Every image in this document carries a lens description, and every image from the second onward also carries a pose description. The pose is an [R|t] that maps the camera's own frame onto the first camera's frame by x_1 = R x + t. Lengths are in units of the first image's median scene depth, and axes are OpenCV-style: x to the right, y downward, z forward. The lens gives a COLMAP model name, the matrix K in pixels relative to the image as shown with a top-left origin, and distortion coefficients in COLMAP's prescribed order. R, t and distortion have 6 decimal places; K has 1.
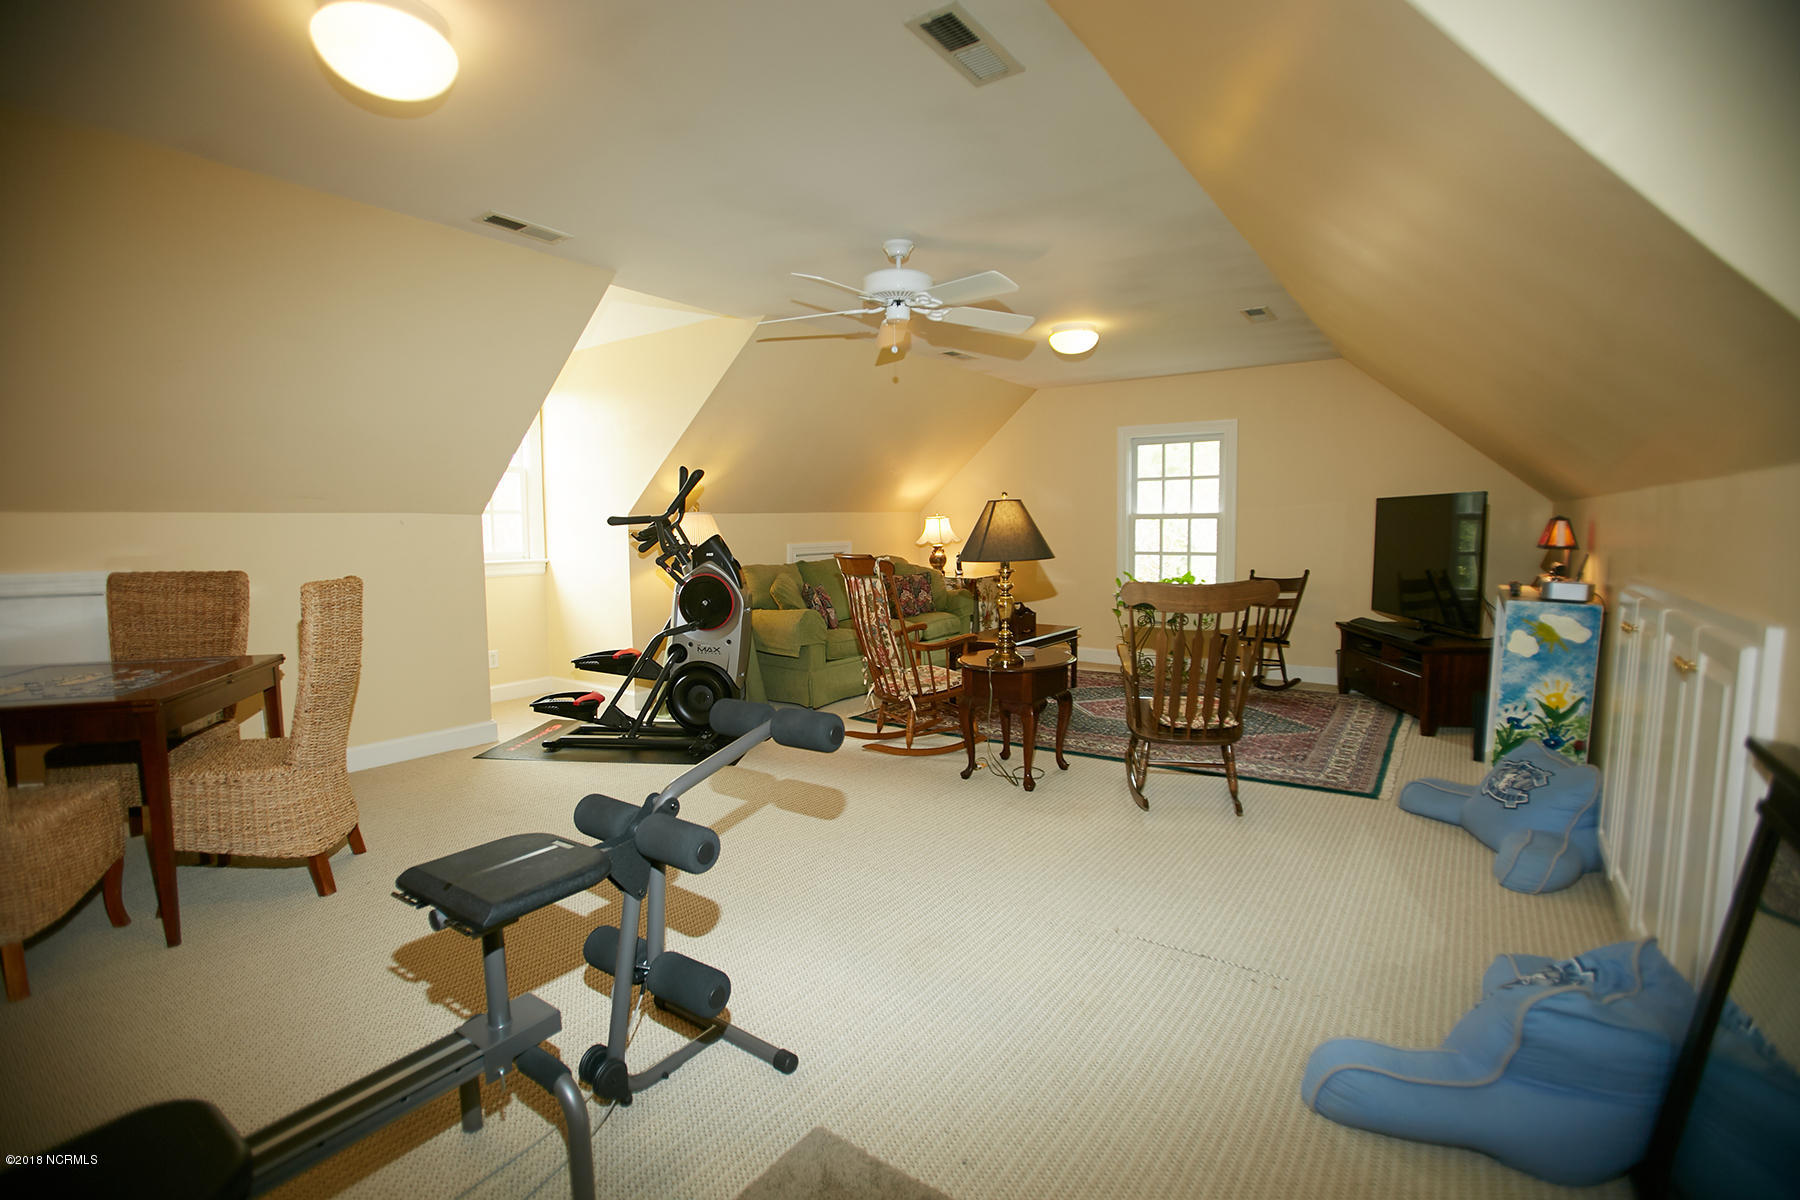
lens RADIAL K [[824.8, 0, 904.3], [0, 824.8, 595.1], [0, 0, 1]] dist [-0.024681, 0.003757]
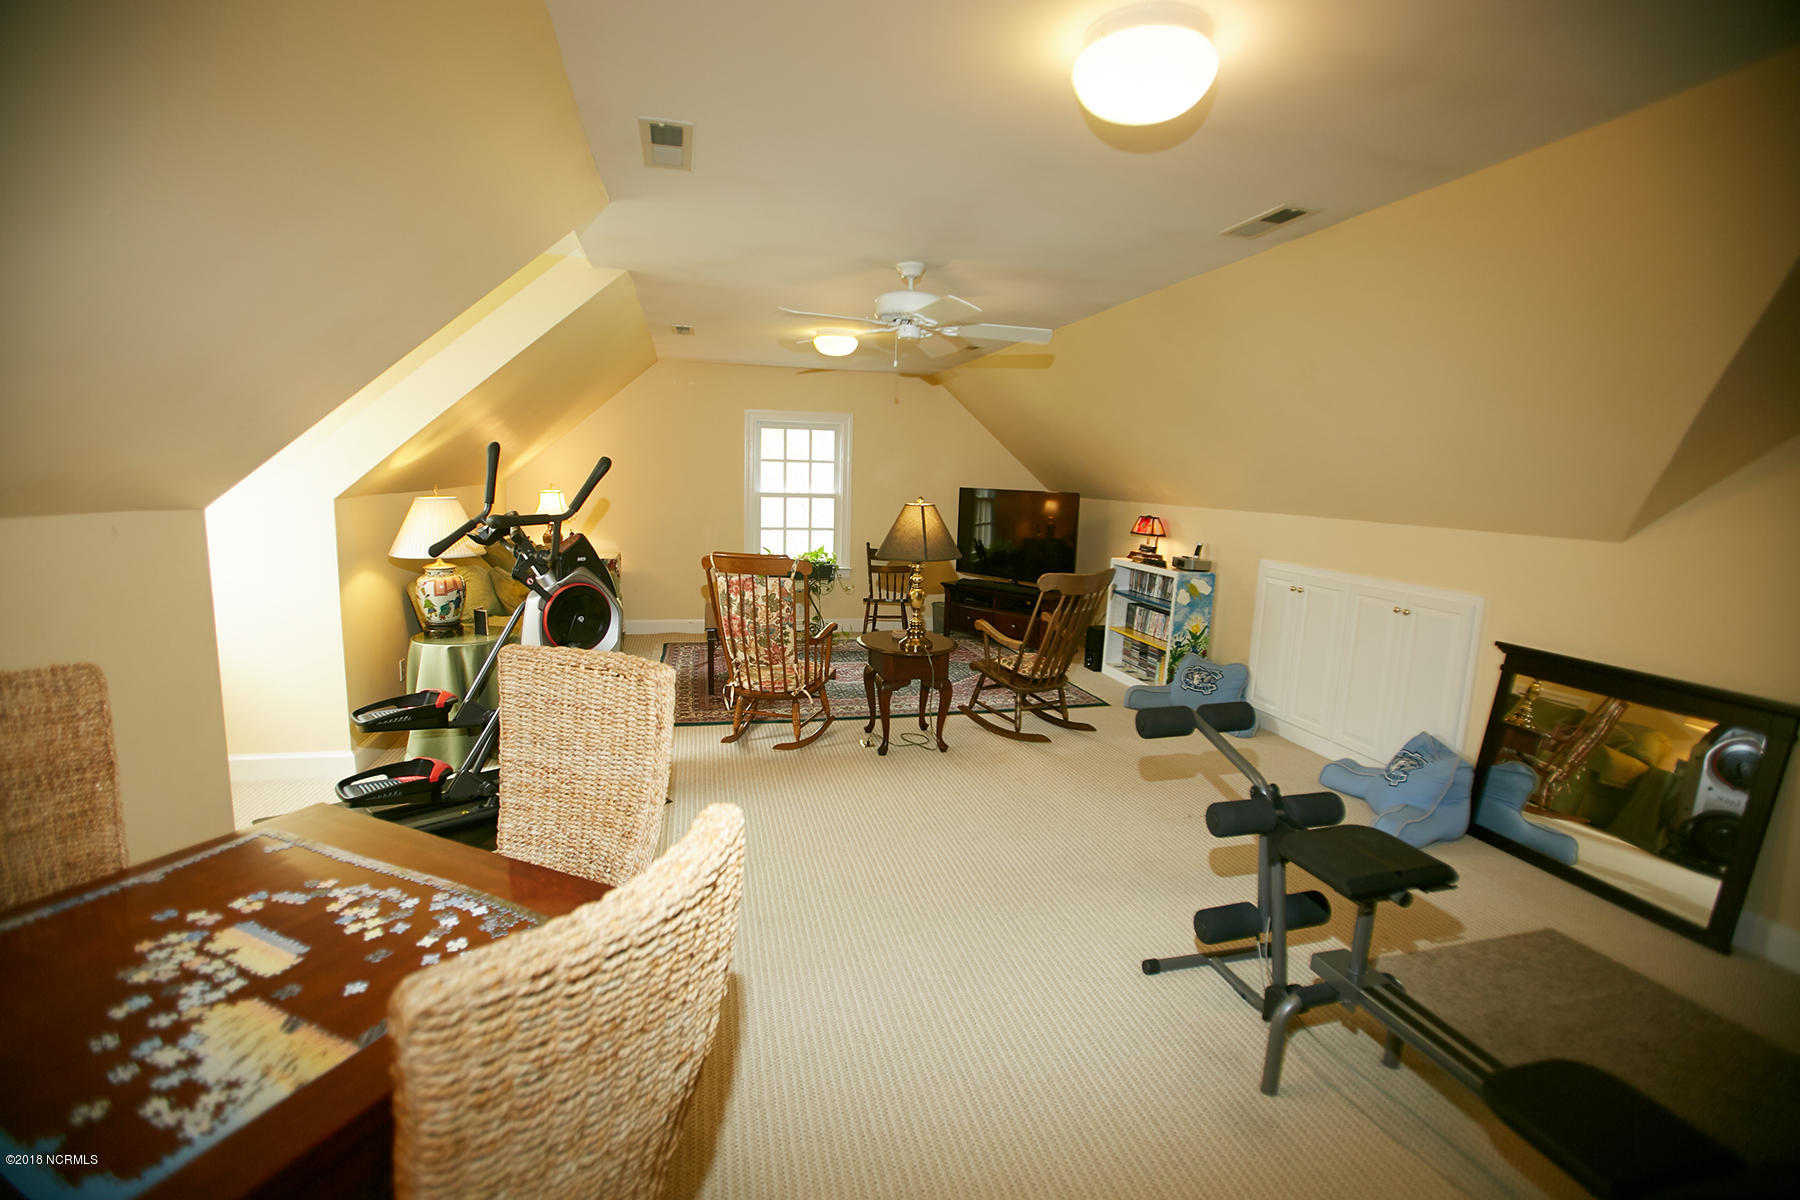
lens RADIAL K [[824.8, 0, 910.3], [0, 824.8, 607.7], [0, 0, 1]] dist [-0.024681, 0.003757]
pose [[0.651141, -0.089828, 0.753622, -0.666182], [0.029227, 0.995202, 0.093371, -0.070326], [-0.758394, -0.038772, 0.650642, 0.241581]]
